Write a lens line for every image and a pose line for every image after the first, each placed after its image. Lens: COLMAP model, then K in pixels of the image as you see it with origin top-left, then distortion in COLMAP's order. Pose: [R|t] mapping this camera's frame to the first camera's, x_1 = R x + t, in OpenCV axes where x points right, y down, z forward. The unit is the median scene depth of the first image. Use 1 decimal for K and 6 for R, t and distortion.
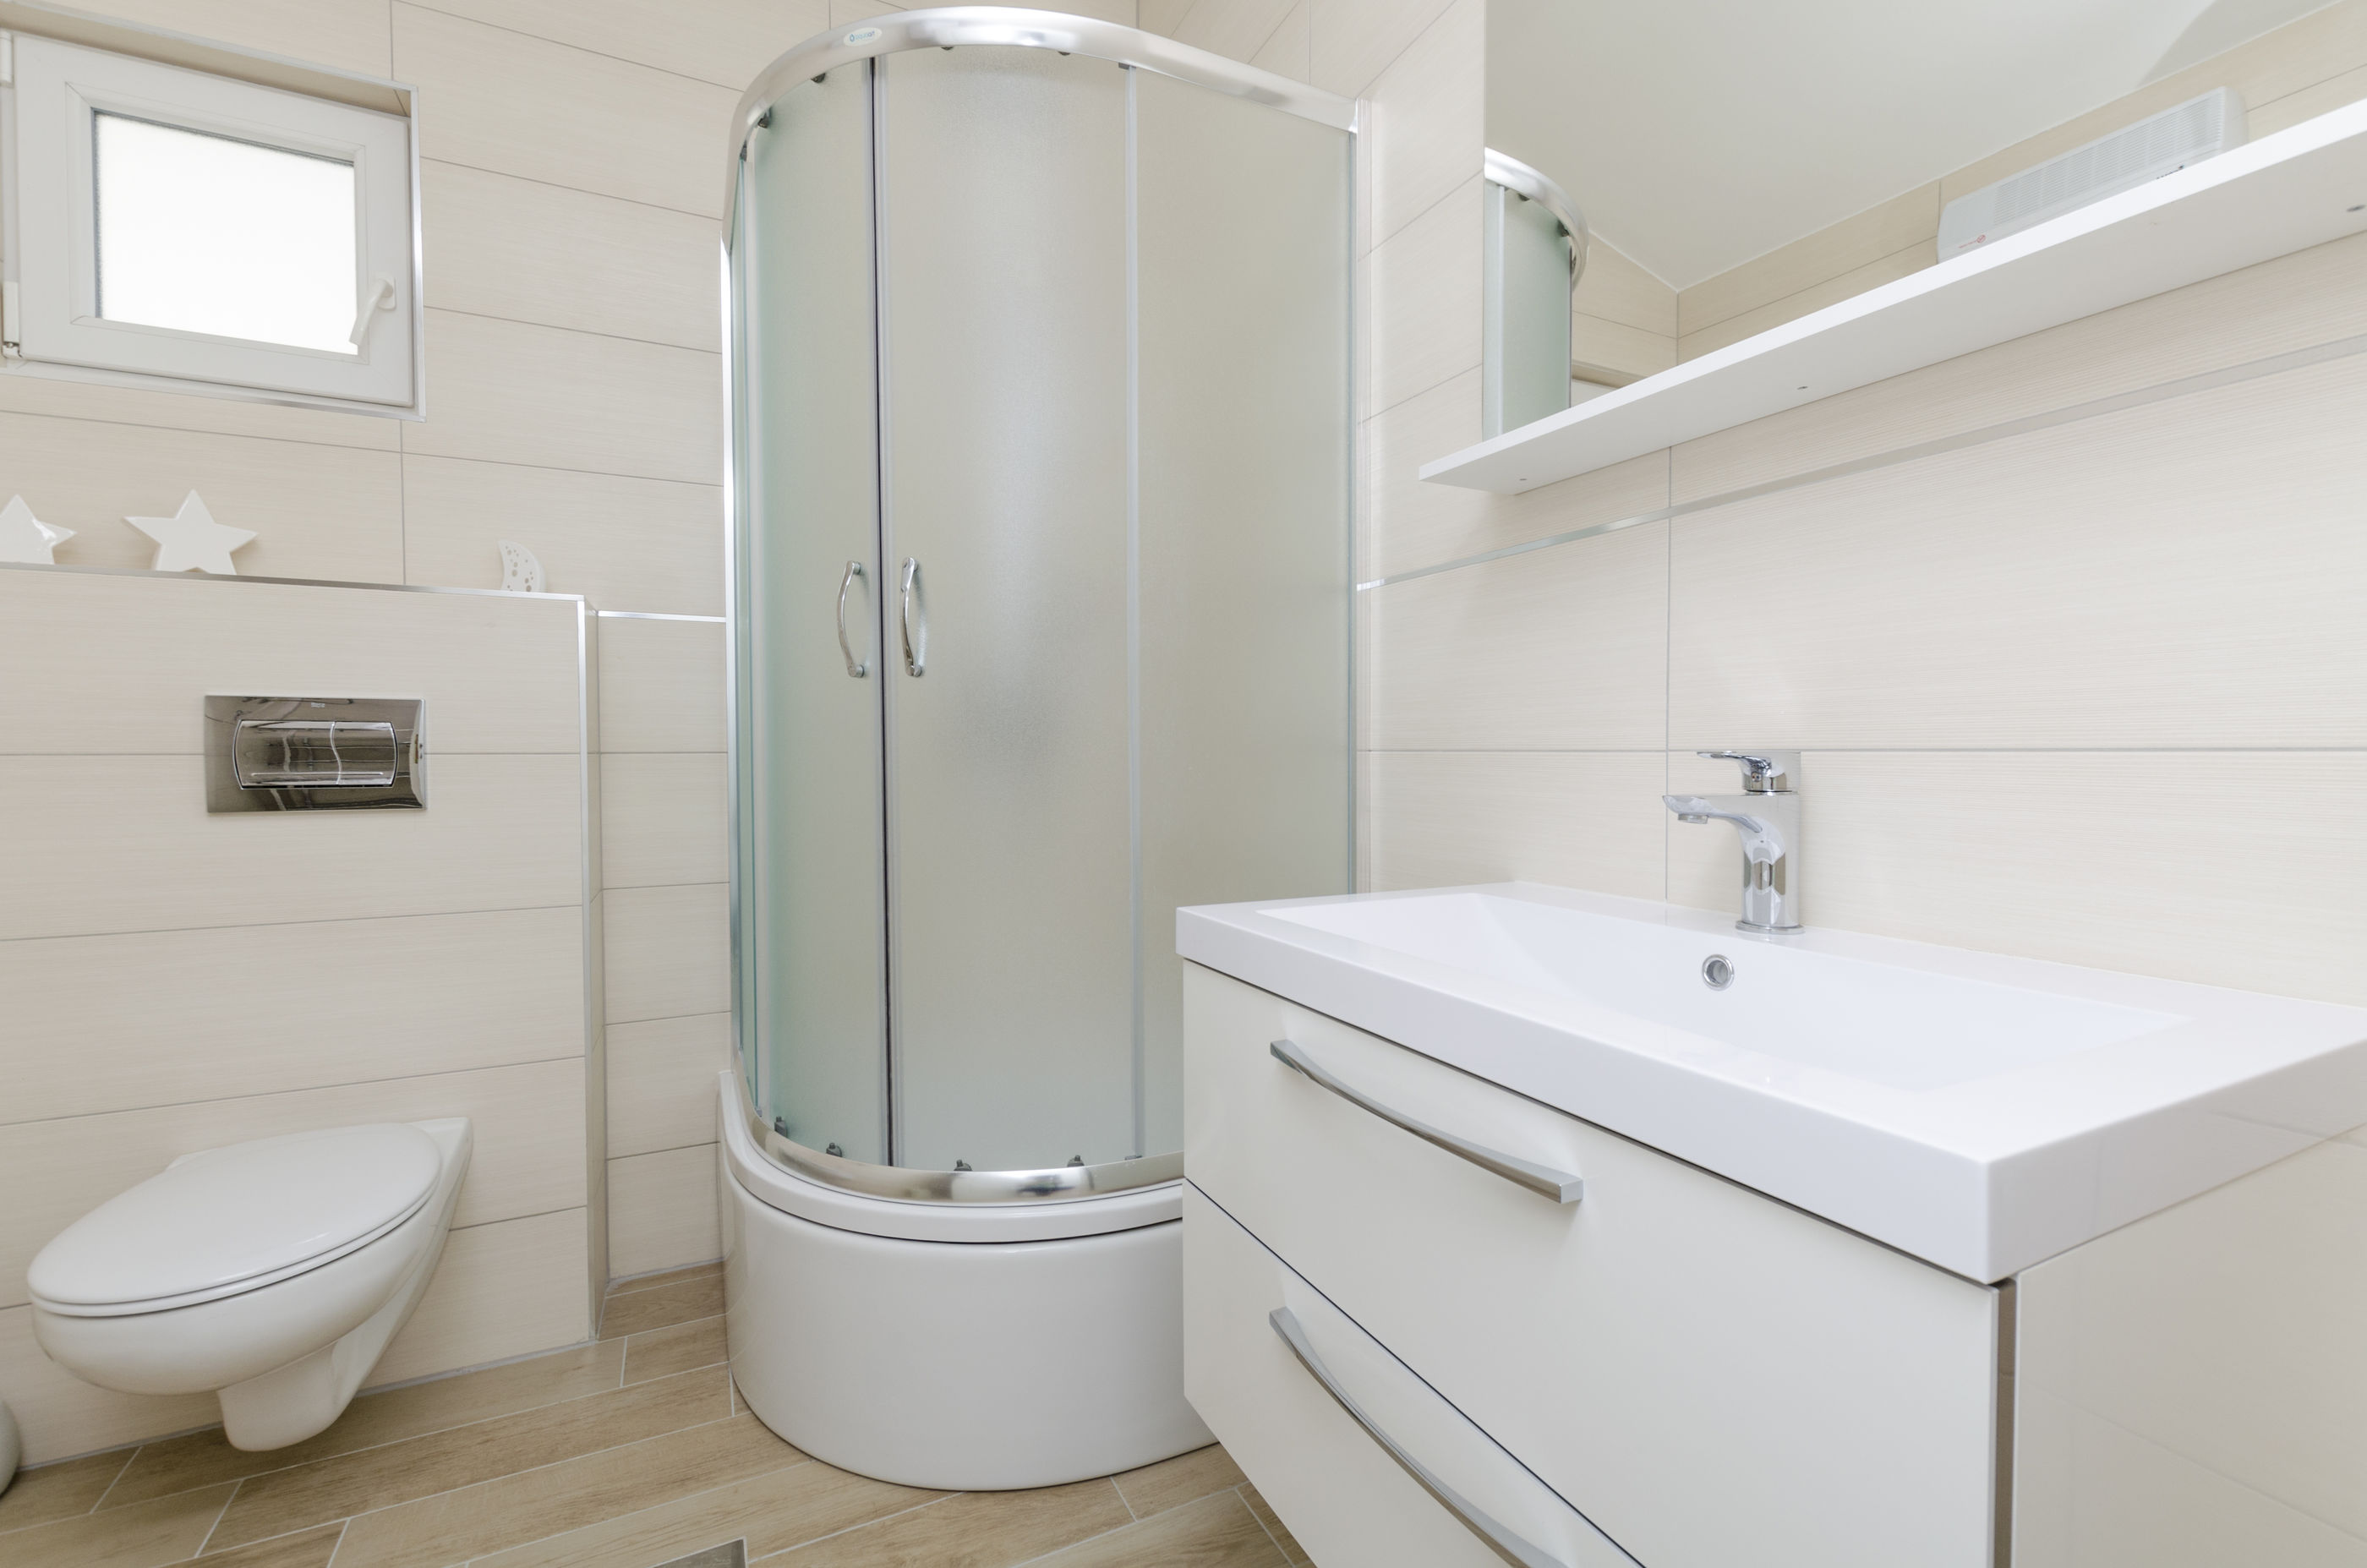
lens RADIAL K [[1041.7, 0, 1193.4], [0, 1041.7, 785.1], [0, 0, 1]] dist [0.001594, -0.002215]
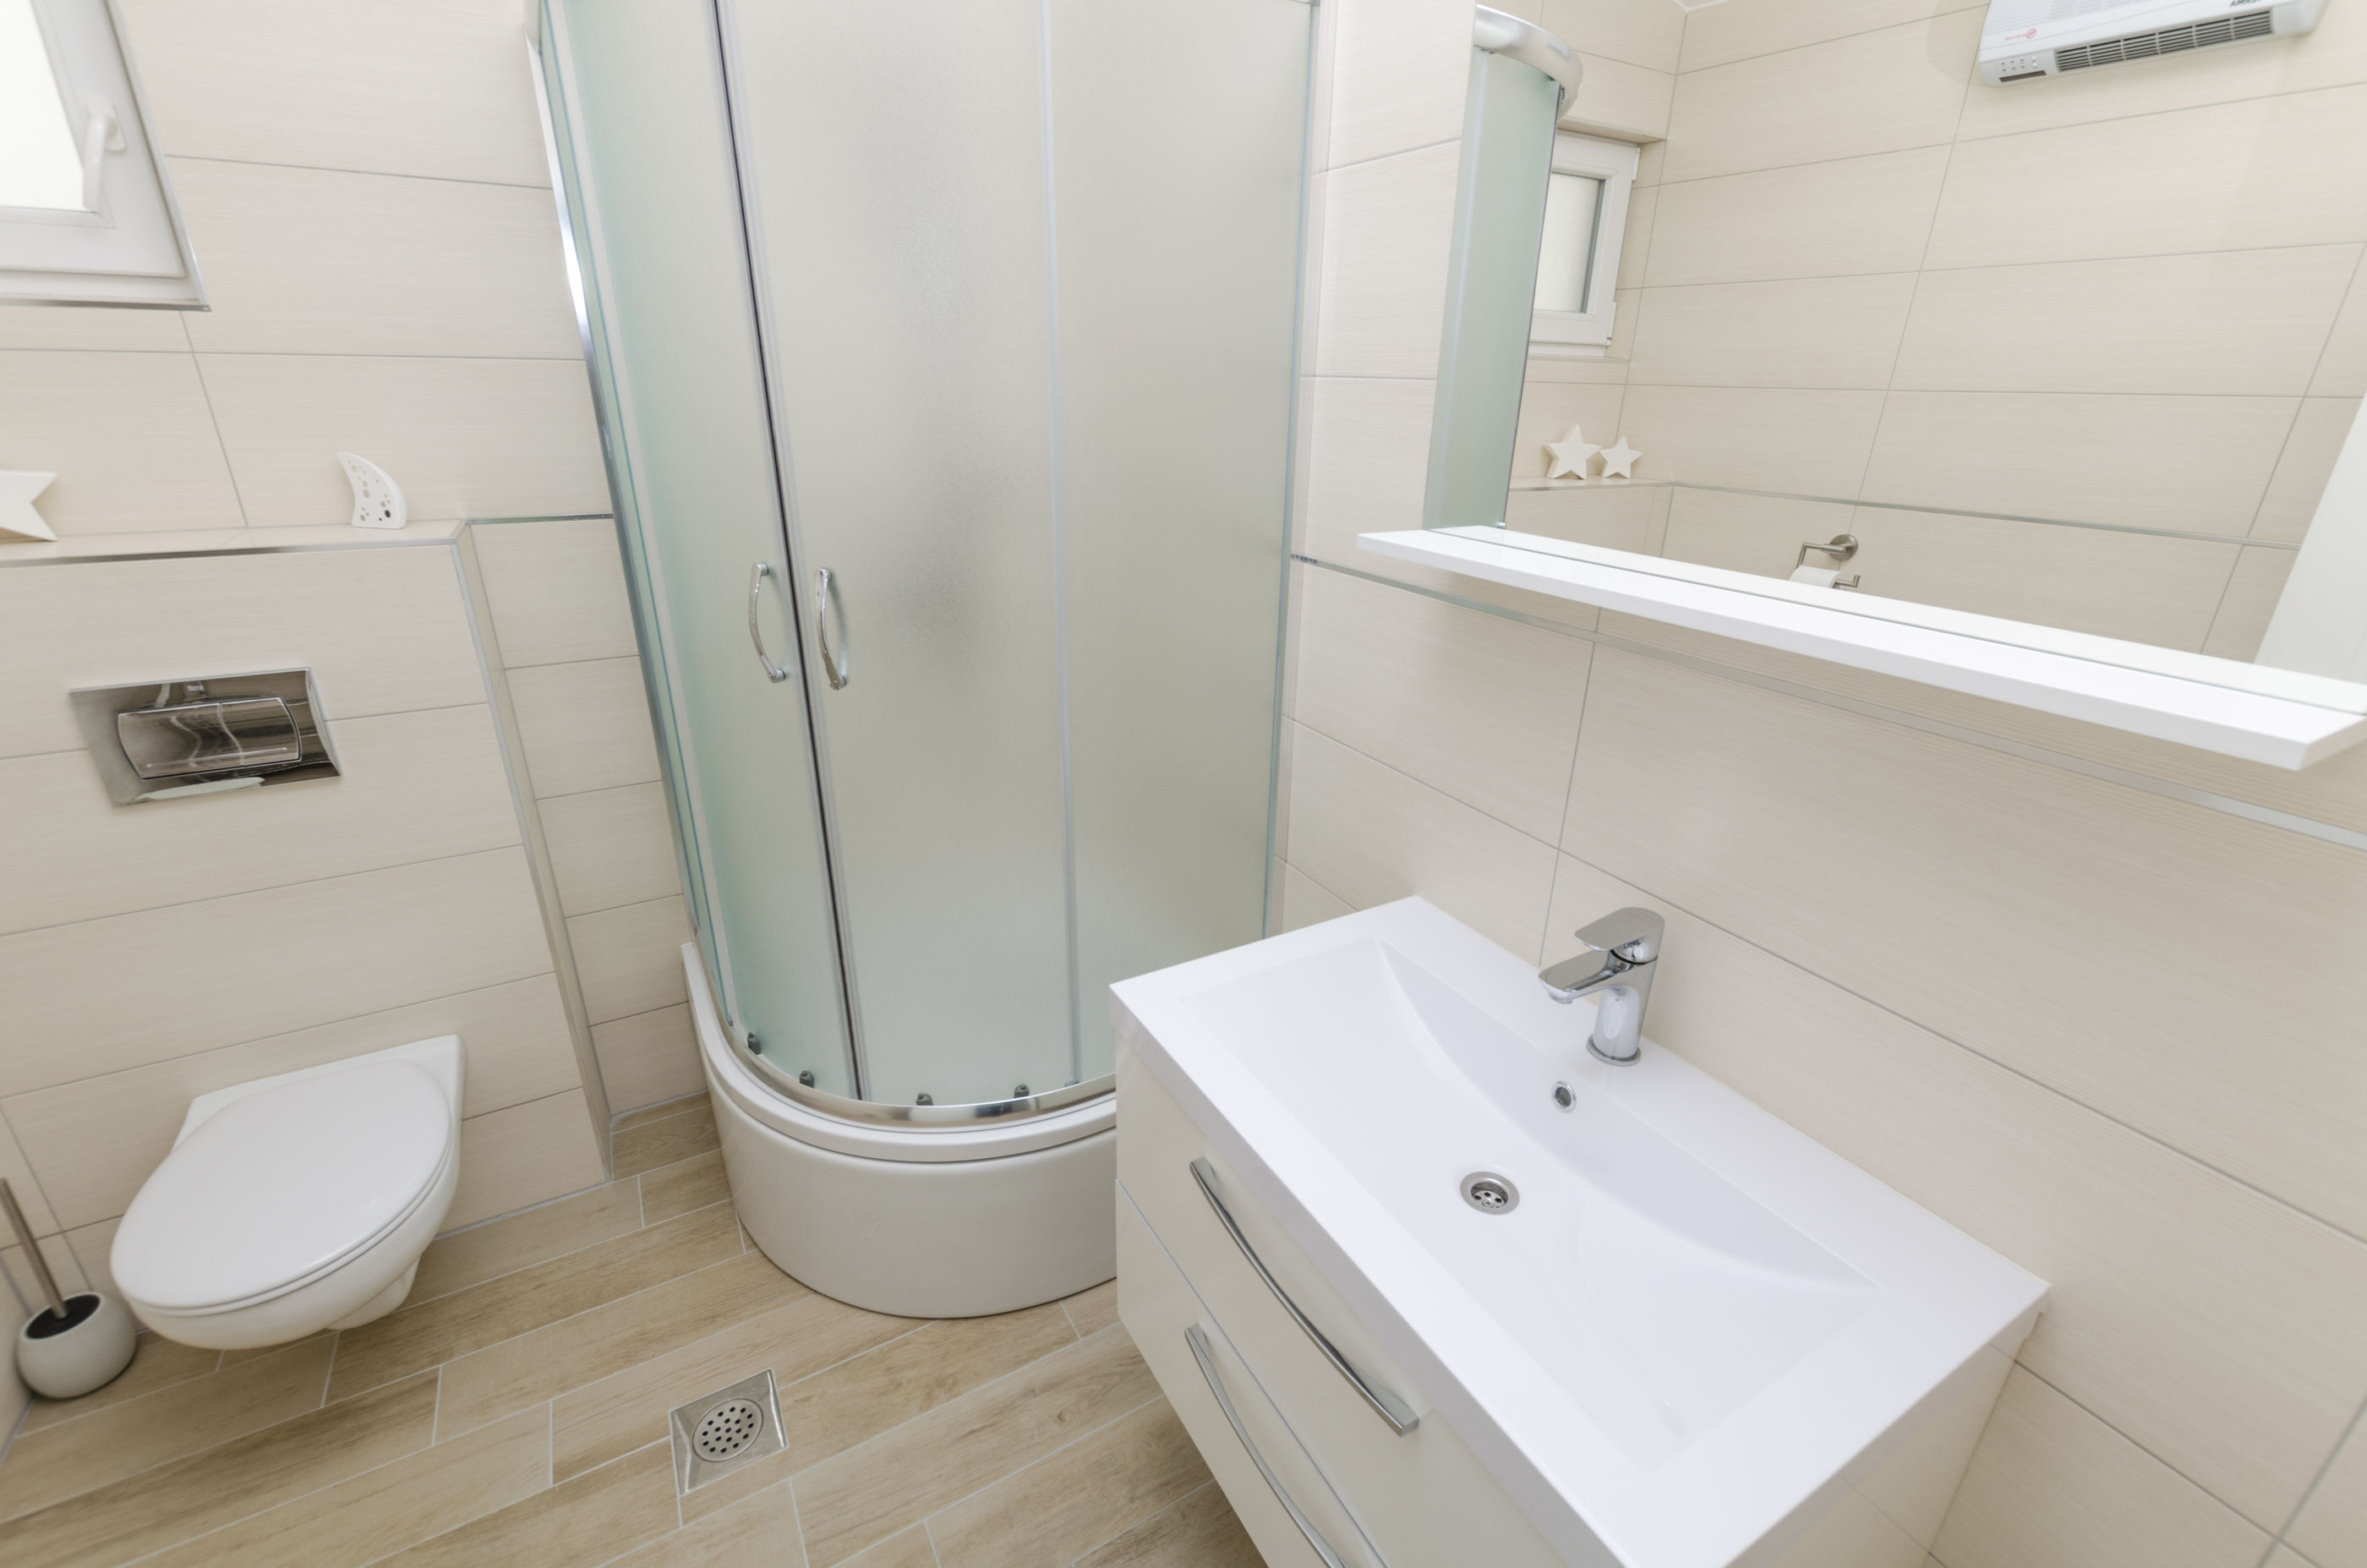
lens RADIAL K [[1041.7, 0, 1199.1], [0, 1041.7, 812.9], [0, 0, 1]] dist [0.001594, -0.002215]
pose [[0.997481, -0.002682, 0.070877, 0.001686], [-0.022704, 0.934628, 0.354900, -0.346617], [-0.067196, -0.355616, 0.932214, 0.017010]]
